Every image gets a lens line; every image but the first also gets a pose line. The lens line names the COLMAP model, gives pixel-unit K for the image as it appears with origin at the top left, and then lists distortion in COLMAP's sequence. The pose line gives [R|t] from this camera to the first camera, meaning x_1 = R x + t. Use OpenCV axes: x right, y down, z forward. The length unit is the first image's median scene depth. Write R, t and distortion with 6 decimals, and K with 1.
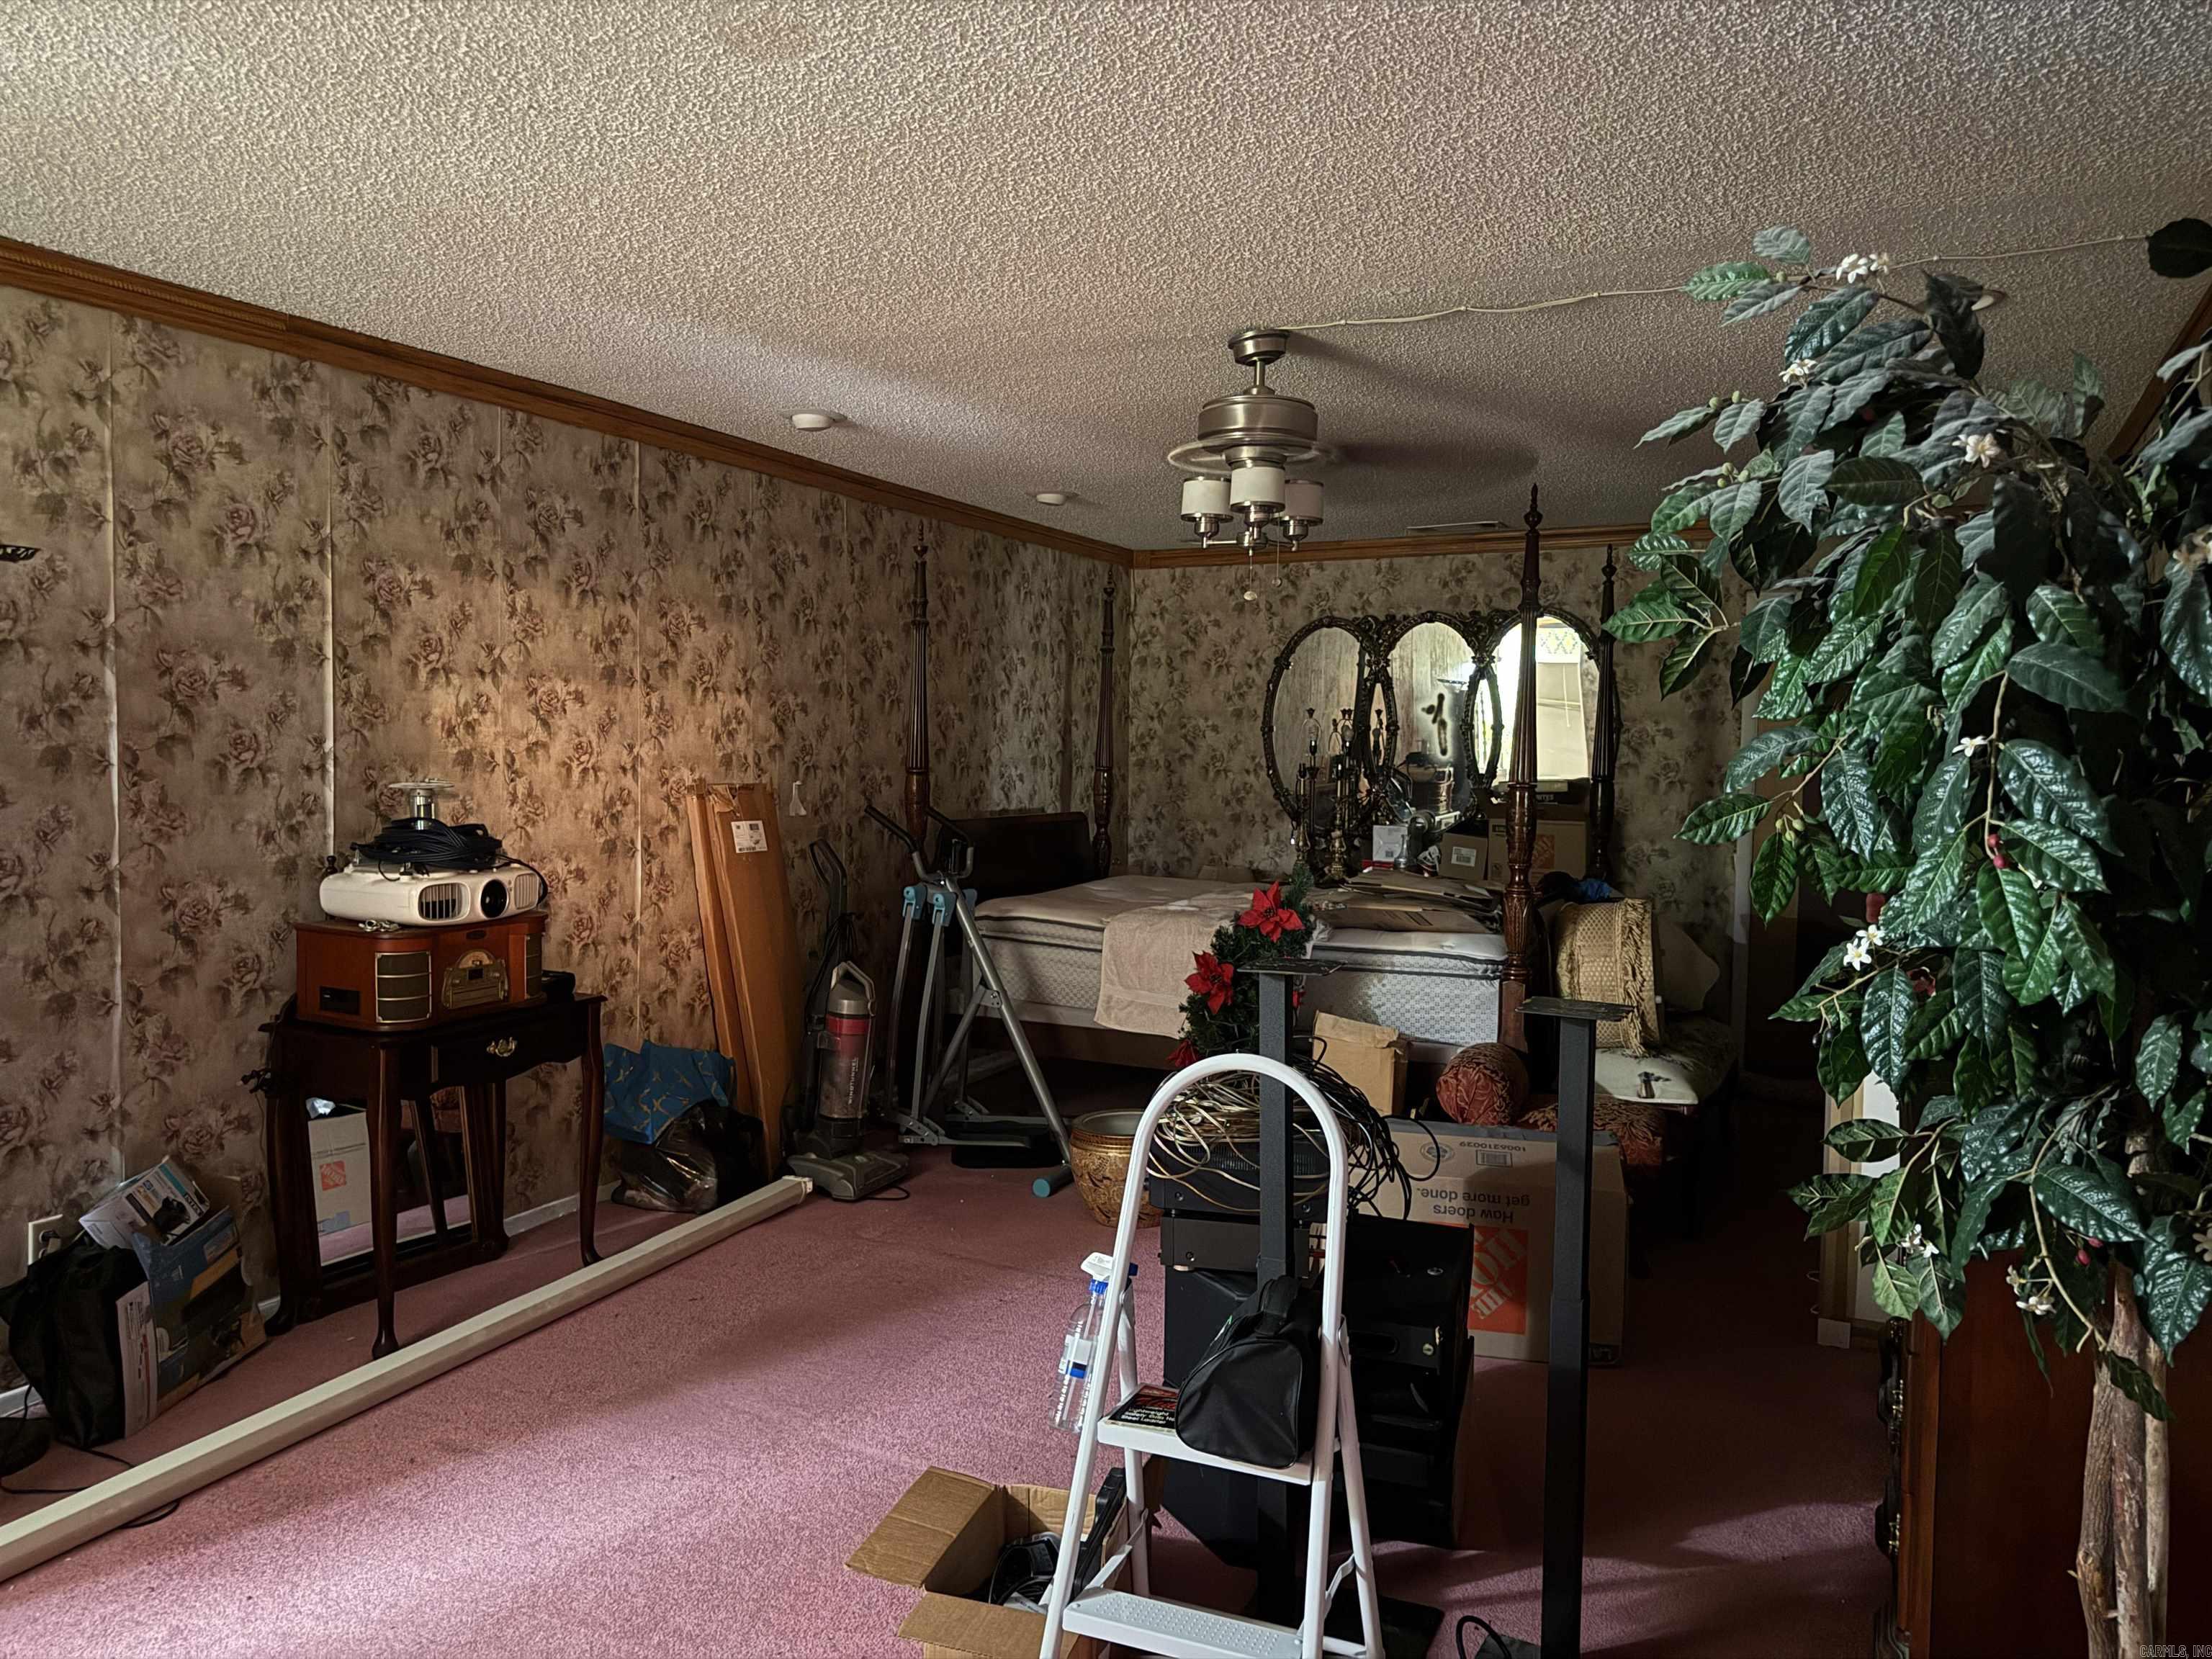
lens RADIAL K [[1530.8, 0, 1106.0], [0, 1530.8, 829.5], [0, 0, 1]] dist [0.143614, -0.000605]
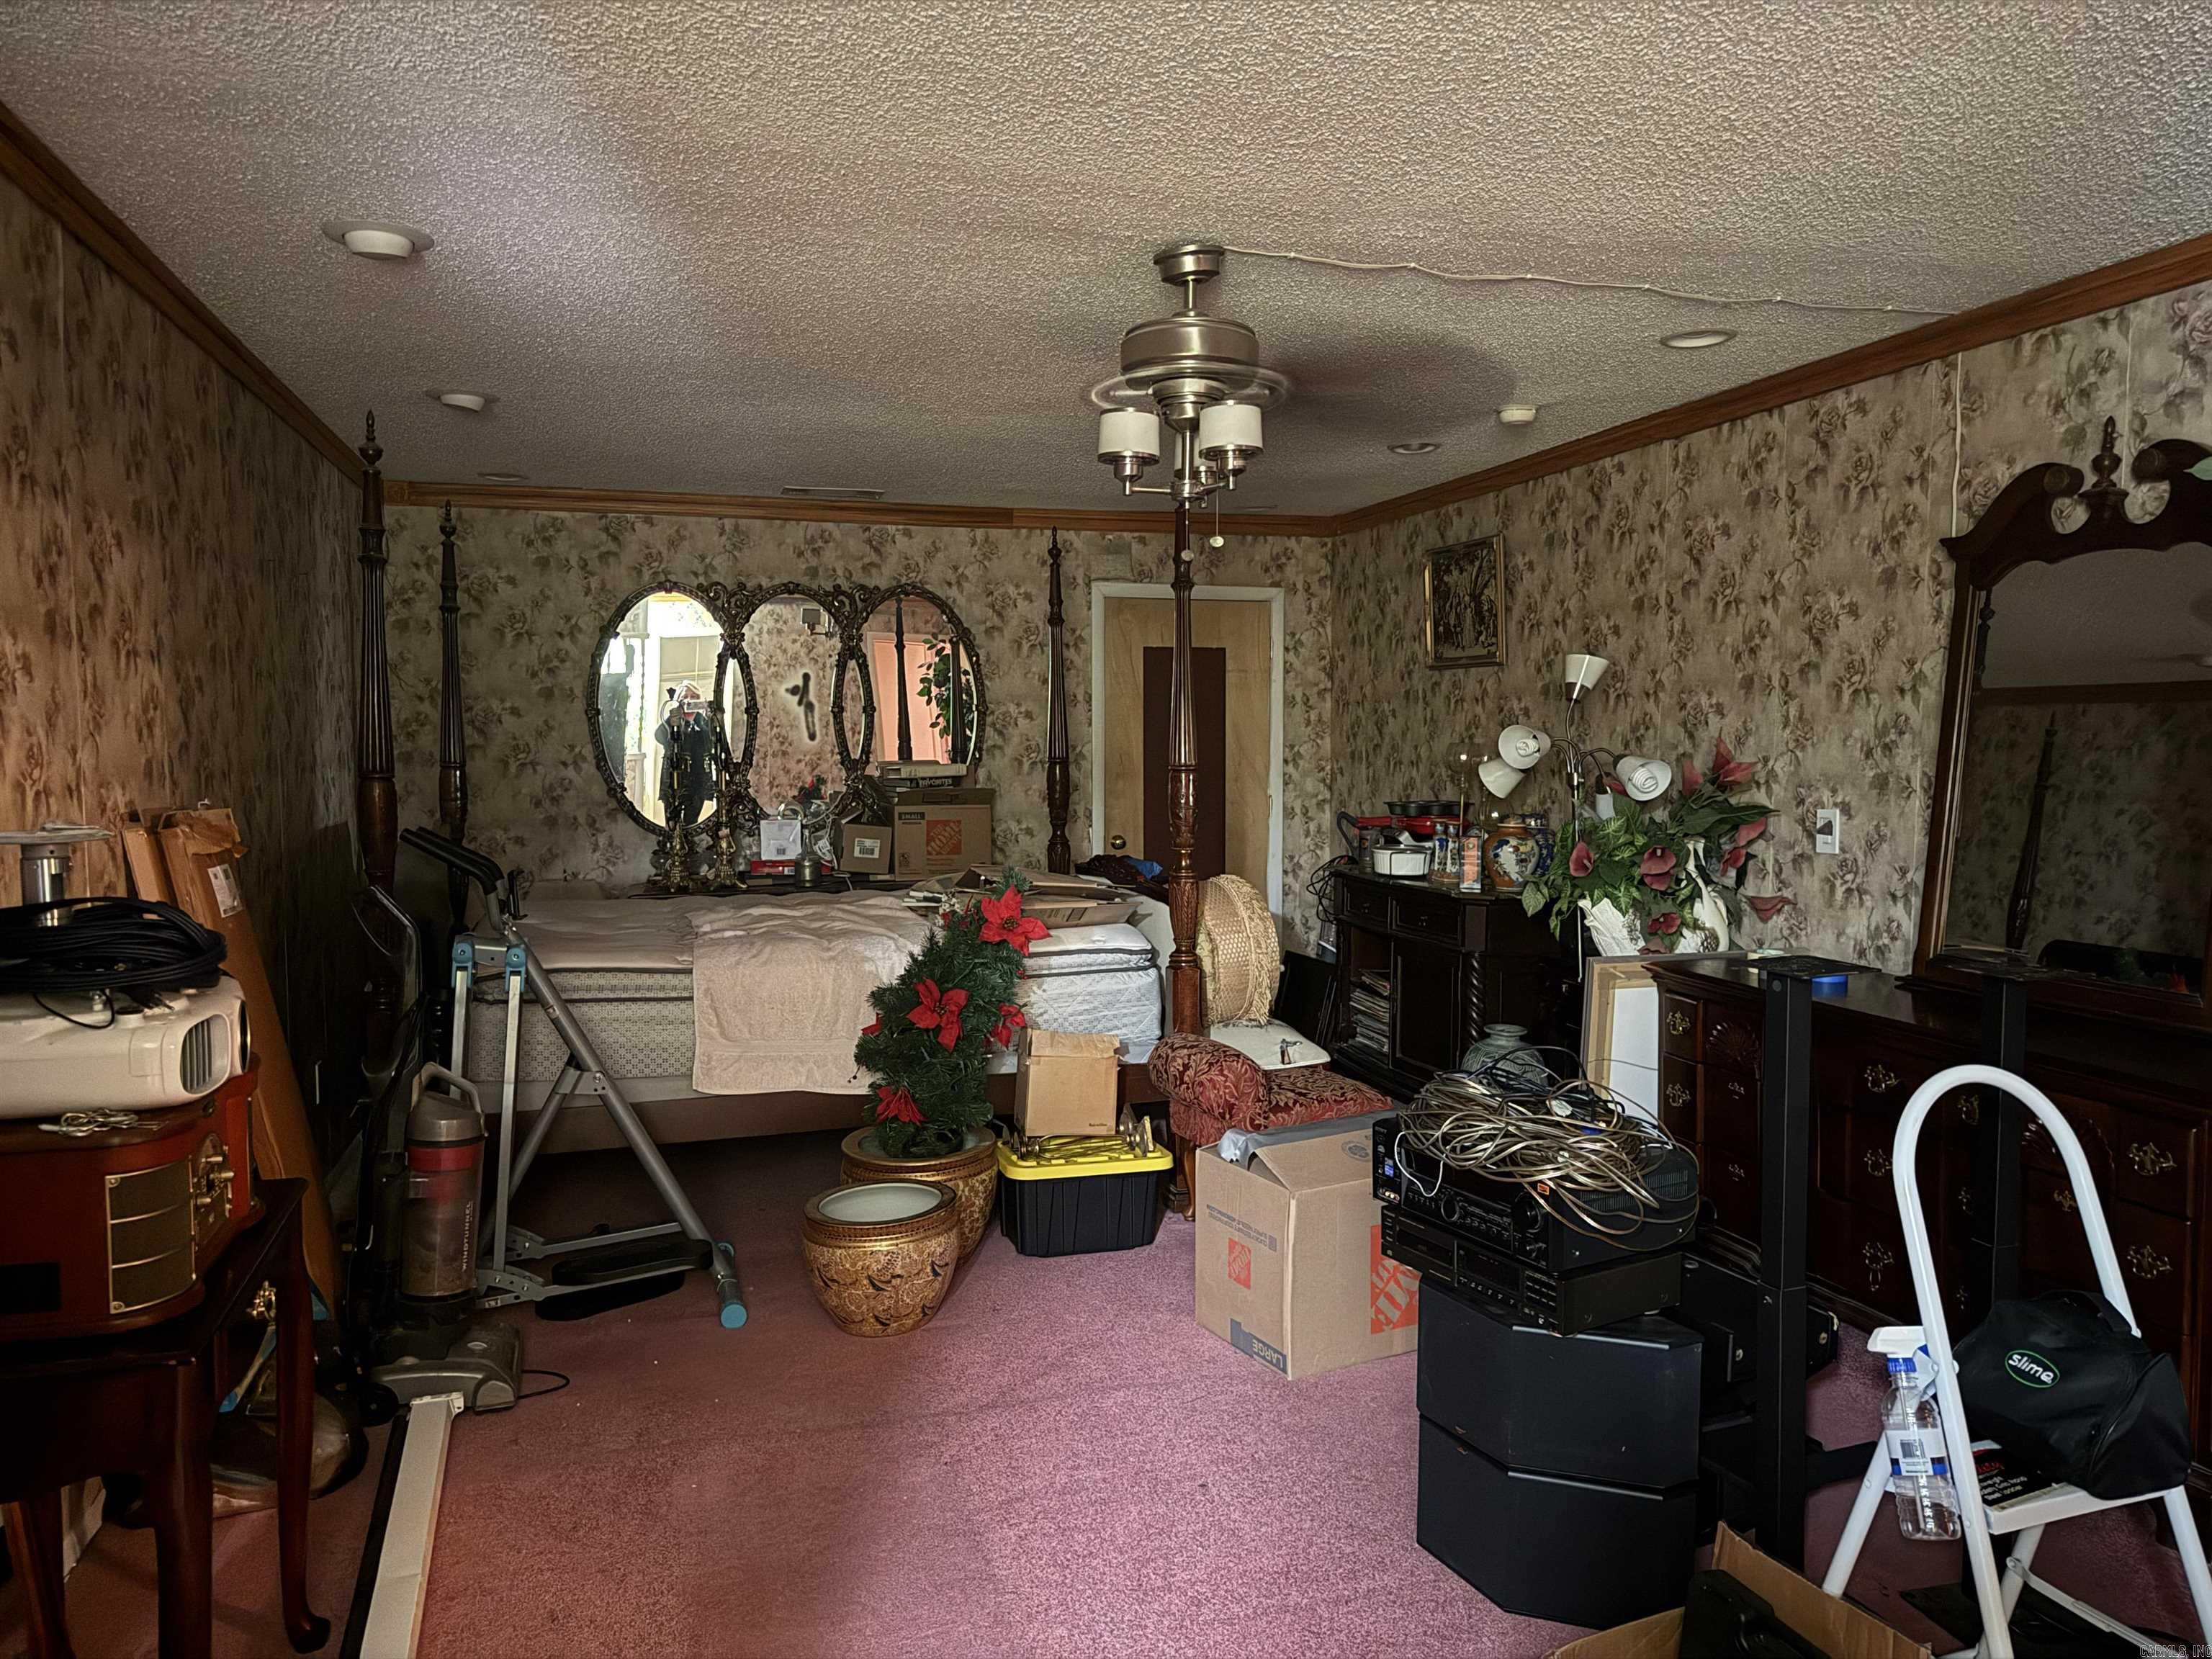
lens RADIAL K [[1524.0, 0, 1106.0], [0, 1524.0, 856.0], [0, 0, 1]] dist [0.084413, -0.135116]
pose [[0.726074, -0.072447, 0.683790, -0.356652], [0.052704, 0.997372, 0.049708, -0.019456], [-0.685594, -0.000053, 0.727984, 0.272581]]
